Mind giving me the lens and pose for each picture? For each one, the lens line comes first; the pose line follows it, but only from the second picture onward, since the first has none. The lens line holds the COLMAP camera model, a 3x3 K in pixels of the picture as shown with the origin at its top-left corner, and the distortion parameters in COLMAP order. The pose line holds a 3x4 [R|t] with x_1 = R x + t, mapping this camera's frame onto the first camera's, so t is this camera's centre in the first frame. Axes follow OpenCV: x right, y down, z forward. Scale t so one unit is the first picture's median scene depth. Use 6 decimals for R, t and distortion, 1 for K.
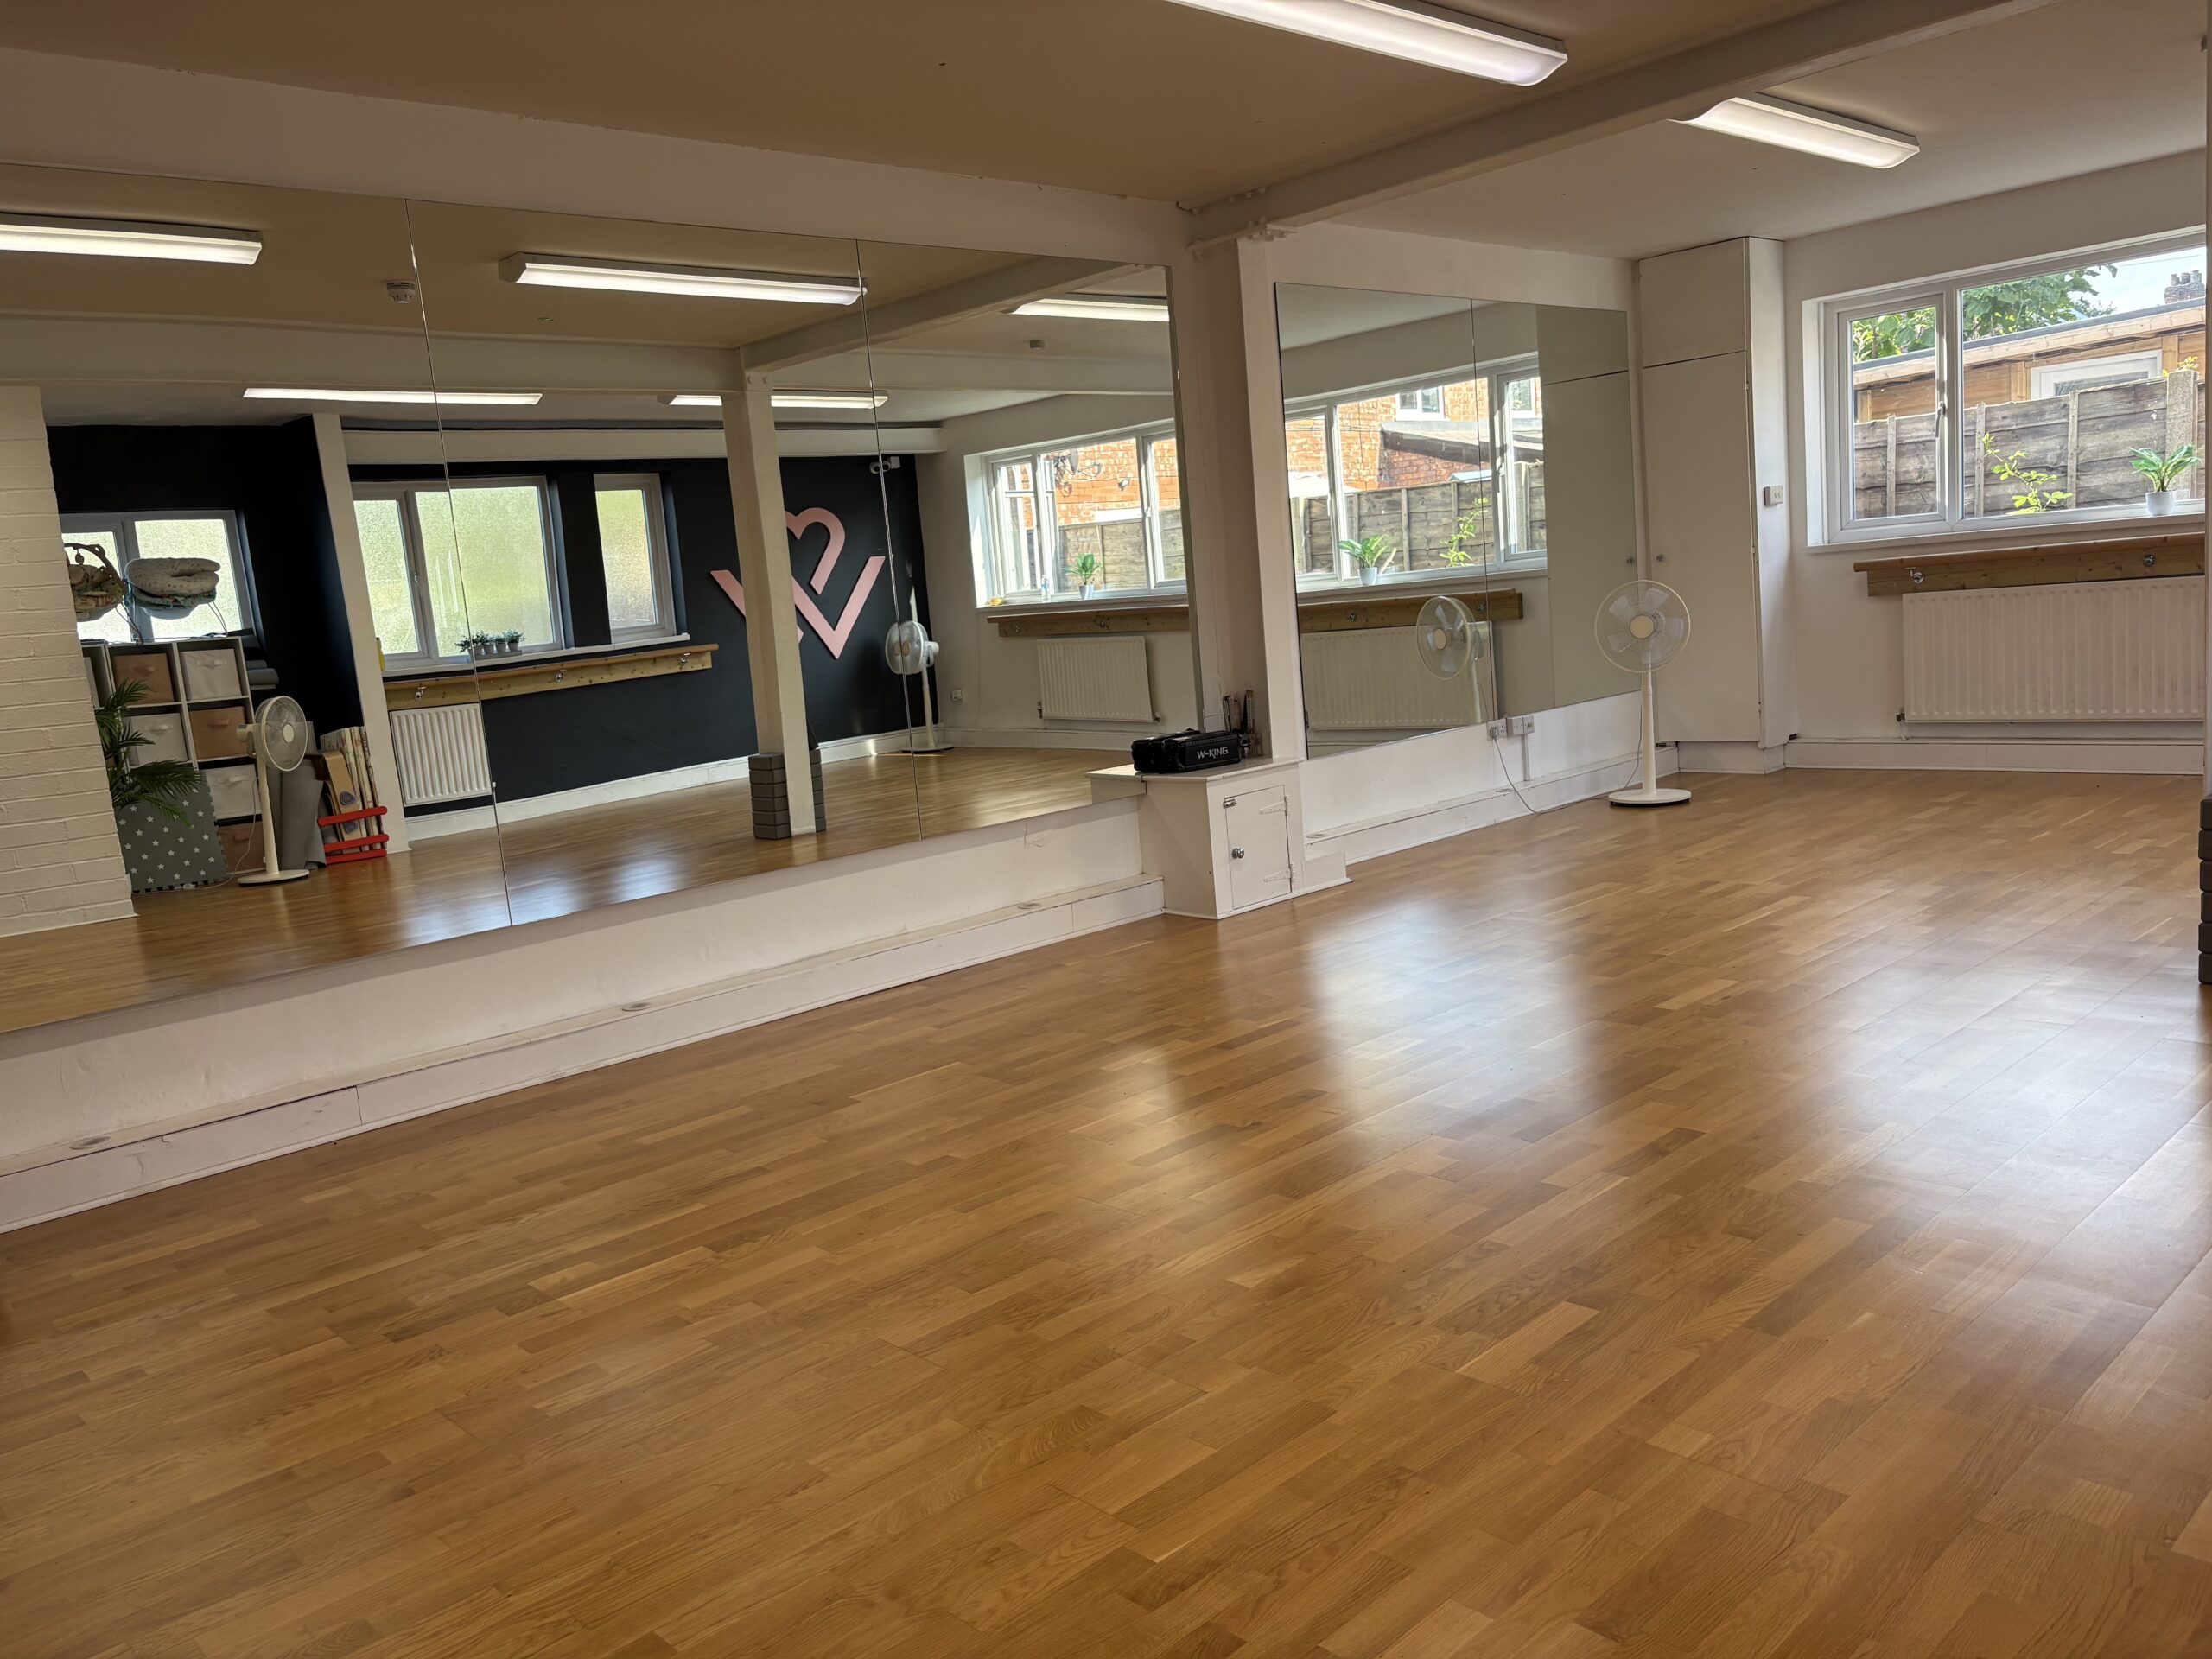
lens RADIAL K [[1689.0, 0, 1106.0], [0, 1689.0, 829.5], [0, 0, 1]] dist [0.050516, -0.067560]
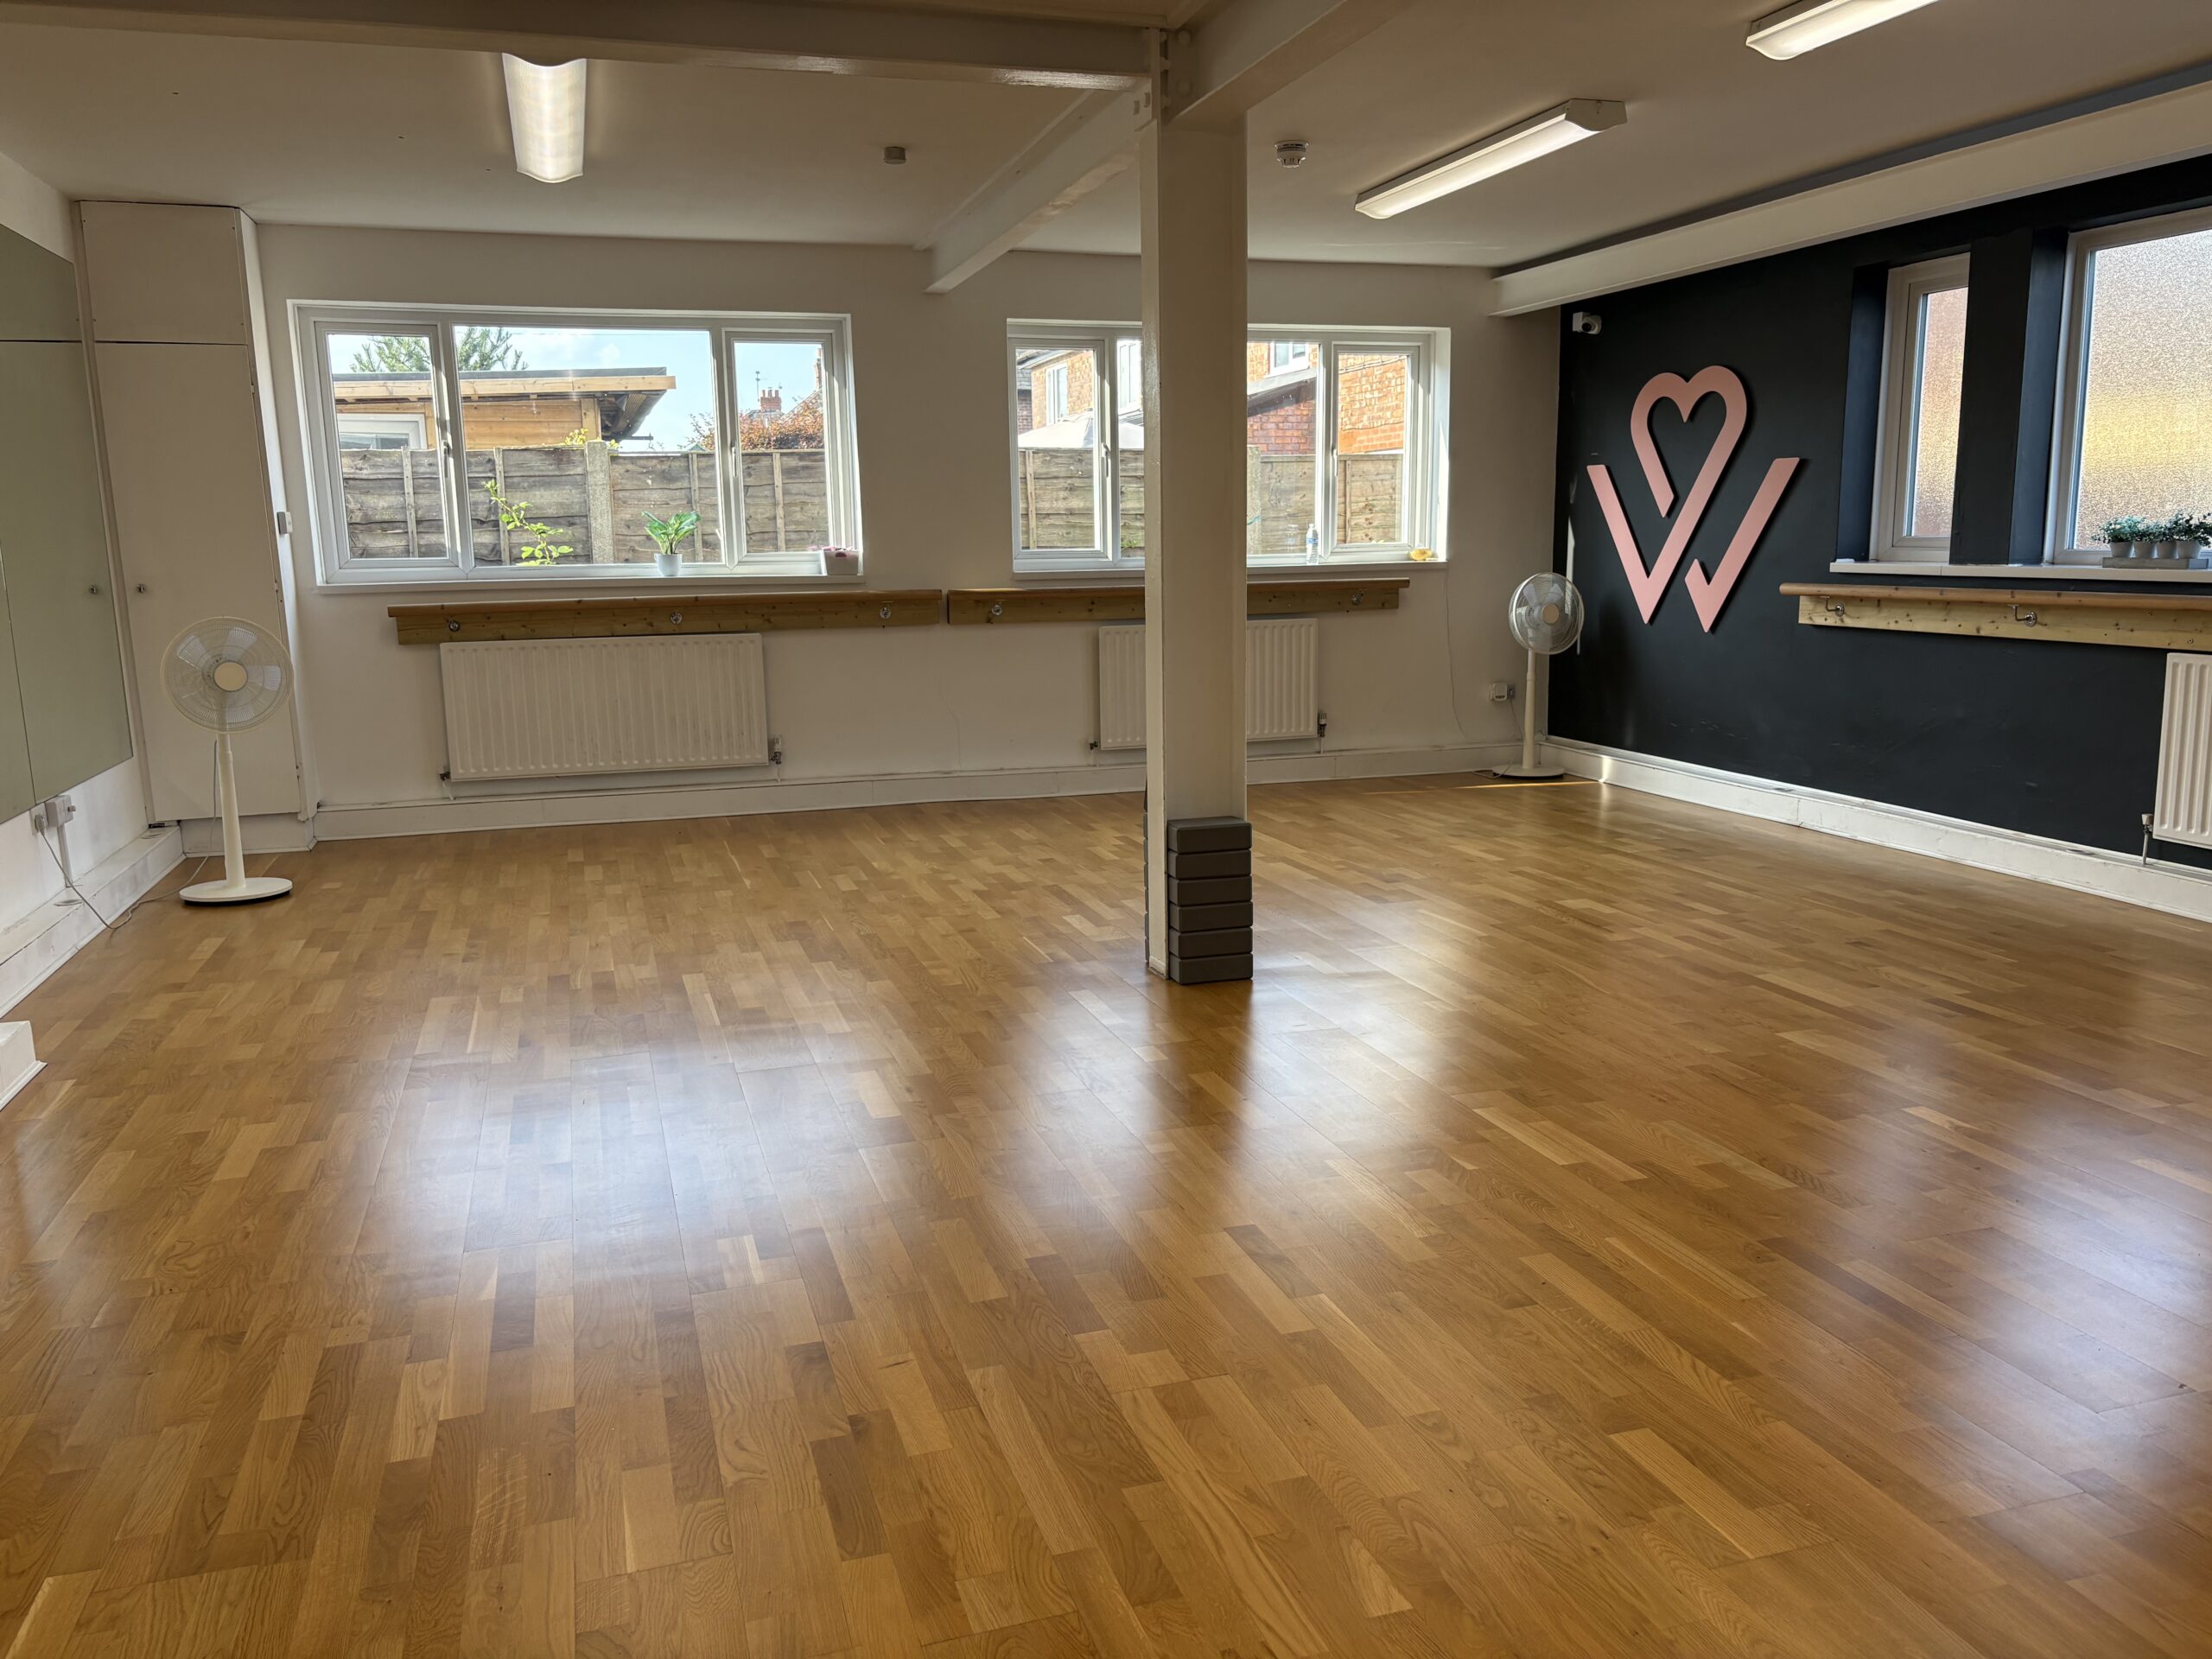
lens RADIAL K [[1625.0, 0, 1110.0], [0, 1625.0, 914.1], [0, 0, 1]] dist [0.021811, -0.055889]
pose [[0.418893, -0.121289, 0.899898, -0.196346], [0.105451, 0.990831, 0.084459, -0.029101], [-0.901892, 0.059515, 0.427843, 0.305233]]
